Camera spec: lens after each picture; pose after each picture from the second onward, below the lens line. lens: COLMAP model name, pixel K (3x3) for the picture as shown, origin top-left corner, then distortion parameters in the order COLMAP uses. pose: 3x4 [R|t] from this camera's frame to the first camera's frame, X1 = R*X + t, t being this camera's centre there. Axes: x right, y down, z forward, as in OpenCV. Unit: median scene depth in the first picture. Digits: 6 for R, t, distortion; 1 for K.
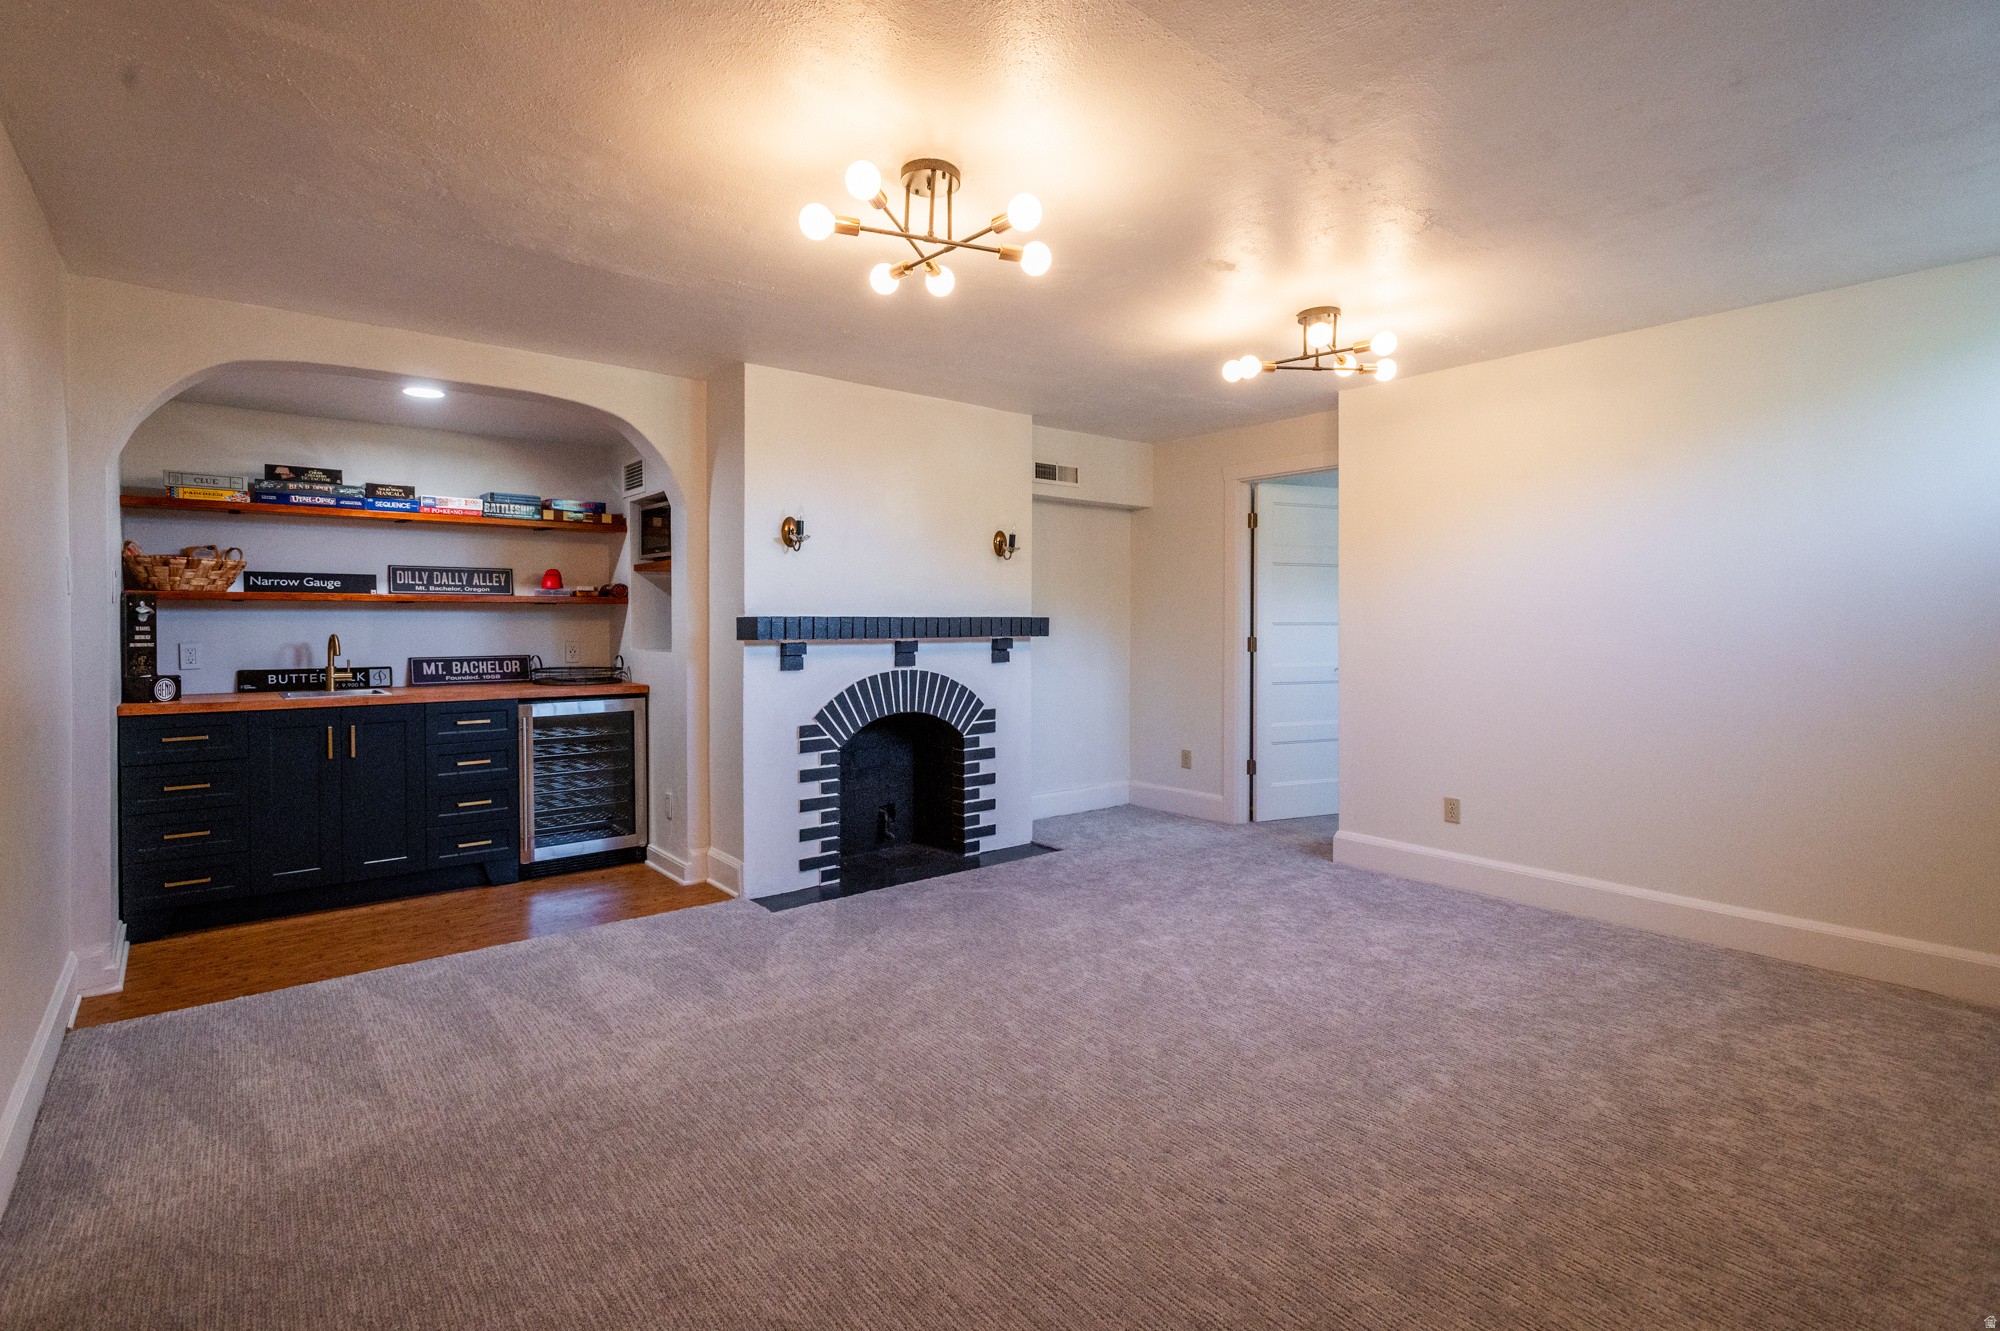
lens RADIAL K [[949.2, 0, 994.3], [0, 949.2, 647.8], [0, 0, 1]] dist [0.005005, -0.001300]
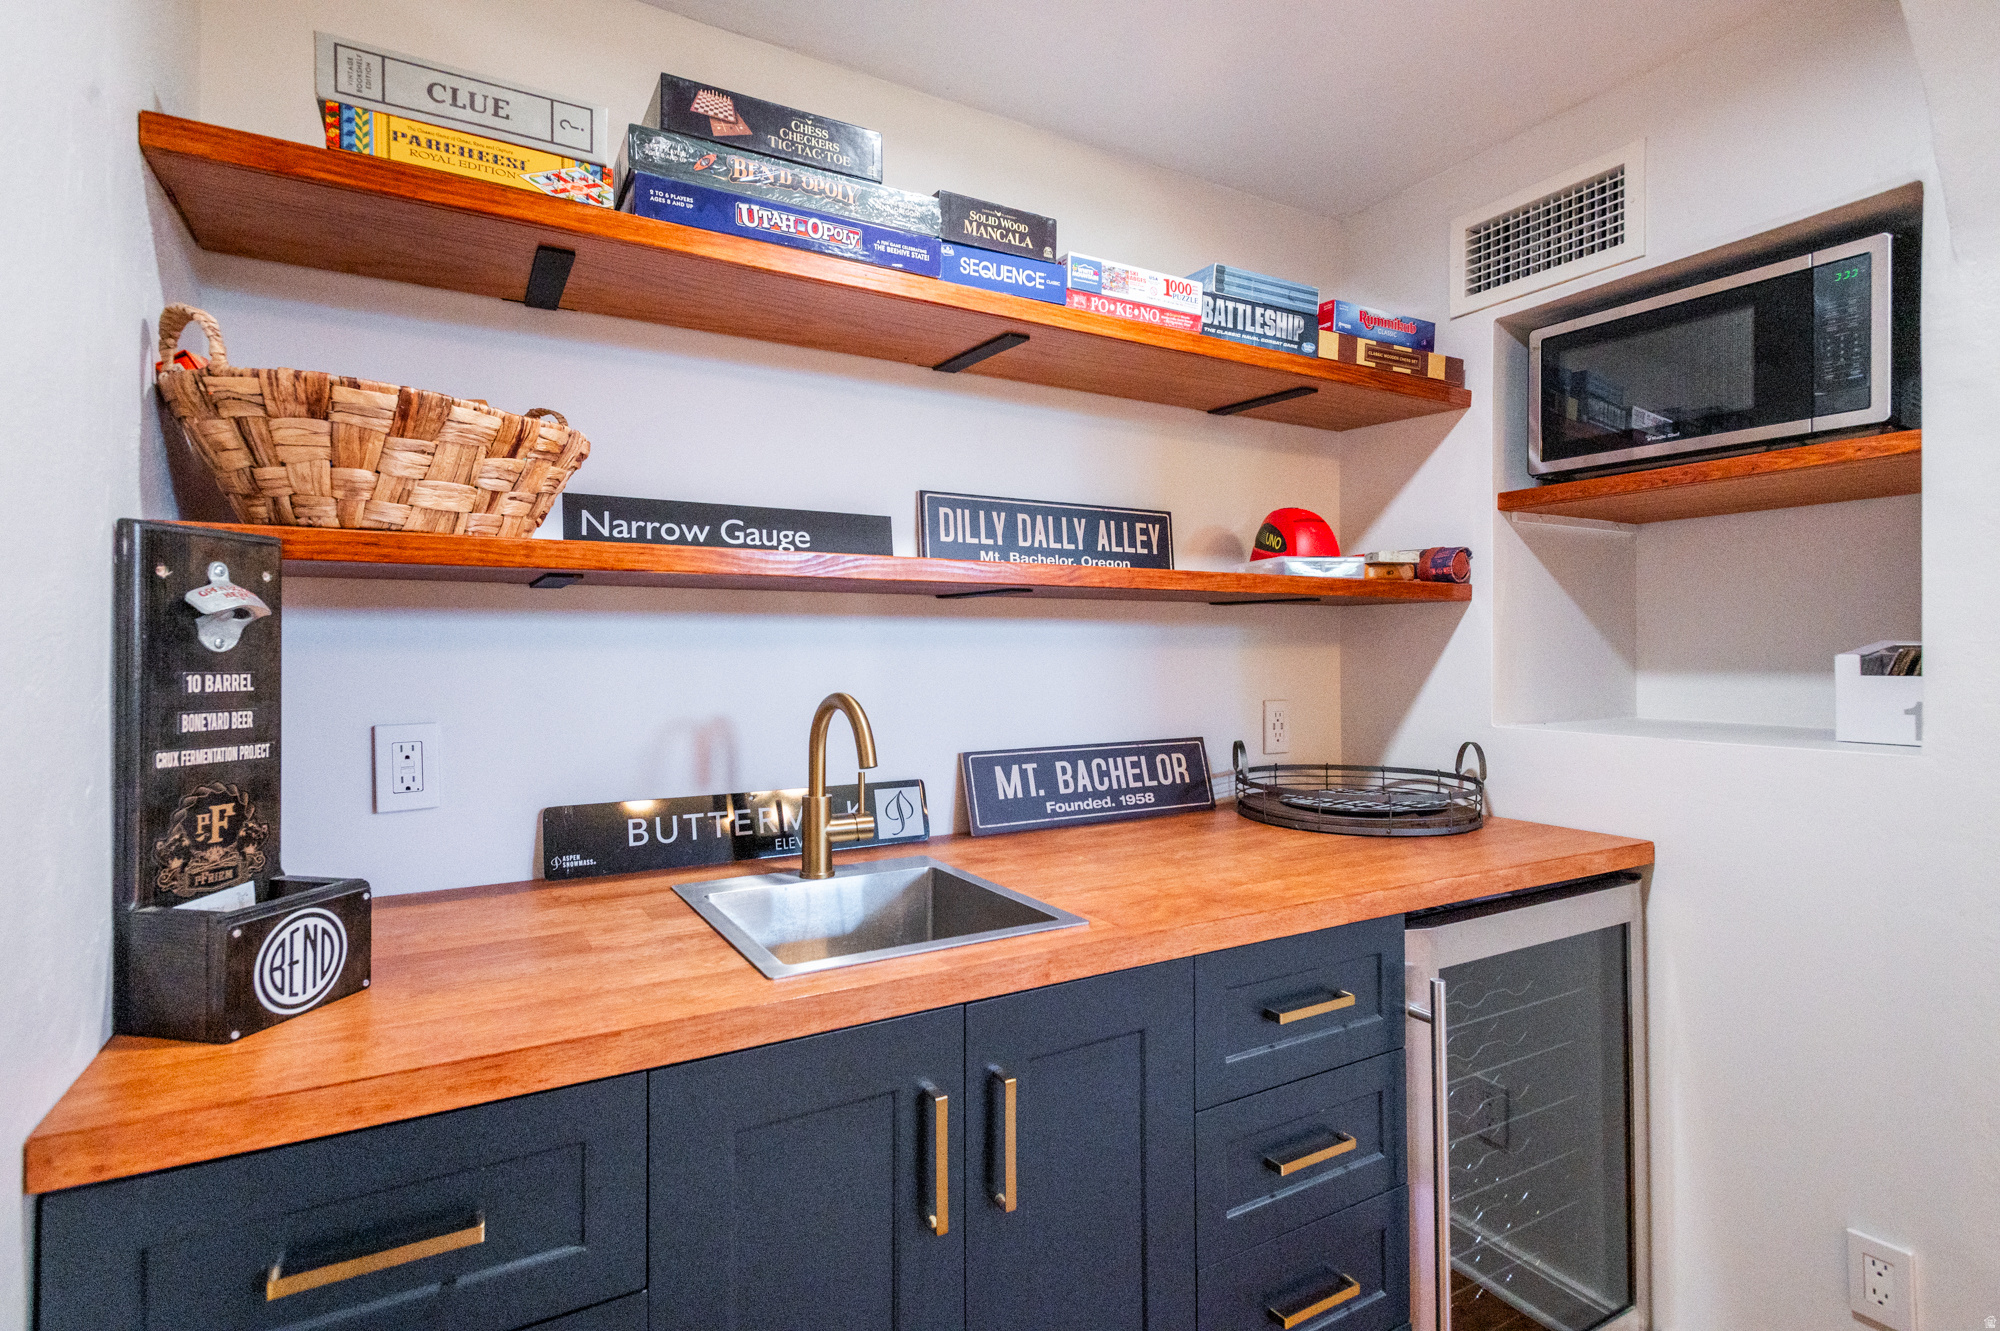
lens RADIAL K [[949.2, 0, 1005.4], [0, 949.2, 663.2], [0, 0, 1]] dist [0.005005, -0.001300]
pose [[0.990671, -0.001507, -0.136270, -0.598547], [-0.000501, 0.999892, -0.014698, -0.019194], [0.136278, 0.014629, 0.990563, 0.706721]]
